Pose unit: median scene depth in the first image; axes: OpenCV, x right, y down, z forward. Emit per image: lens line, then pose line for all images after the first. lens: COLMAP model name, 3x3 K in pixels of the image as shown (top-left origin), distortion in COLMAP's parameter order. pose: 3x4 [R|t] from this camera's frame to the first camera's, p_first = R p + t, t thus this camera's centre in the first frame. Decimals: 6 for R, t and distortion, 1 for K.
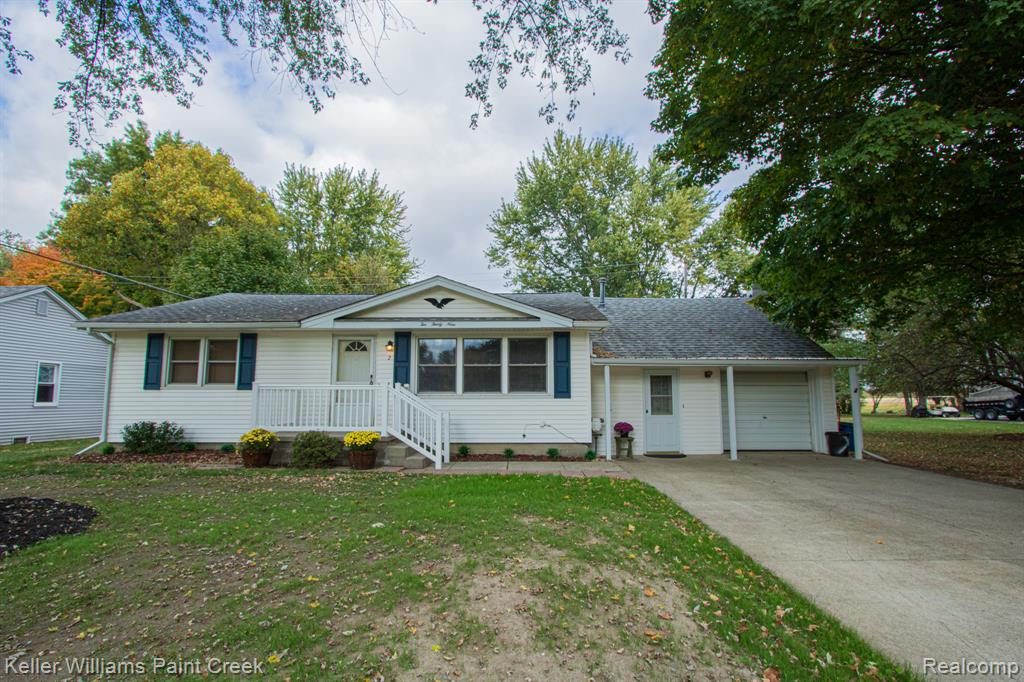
lens RADIAL K [[469.9, 0, 512.0], [0, 469.9, 341.0], [0, 0, 1]] dist [-0.015134, 0.000671]
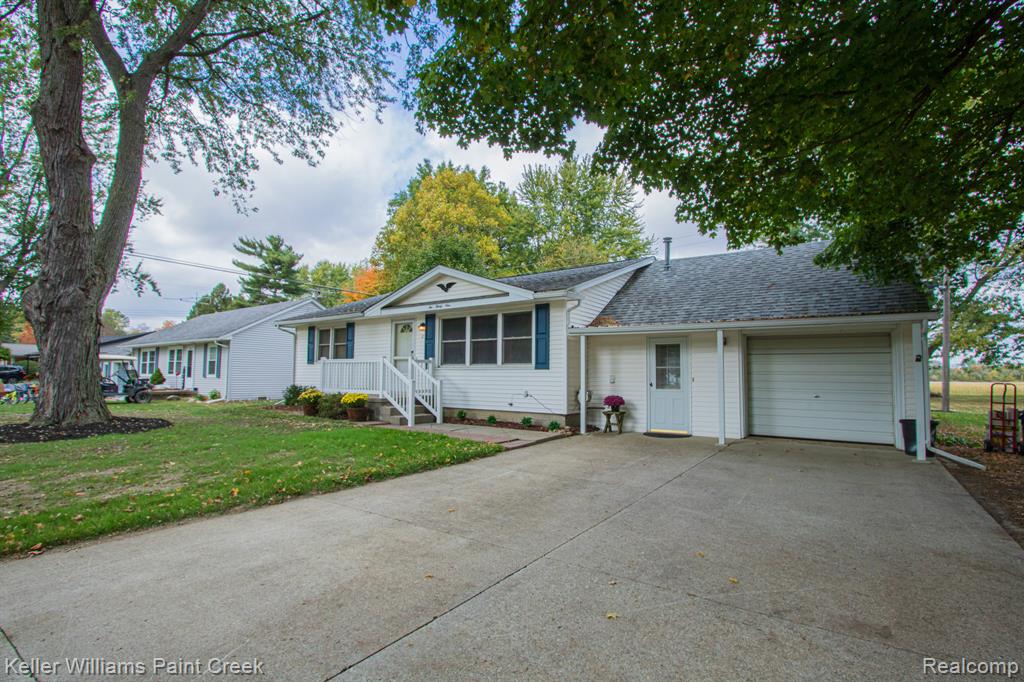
lens RADIAL K [[474.4, 0, 516.8], [0, 474.4, 348.2], [0, 0, 1]] dist [-0.014587, 0.000975]
pose [[0.825518, -0.025448, -0.563802, 0.630333], [0.059854, 0.997297, 0.042623, 0.028484], [0.561193, -0.068932, 0.824810, 0.125267]]
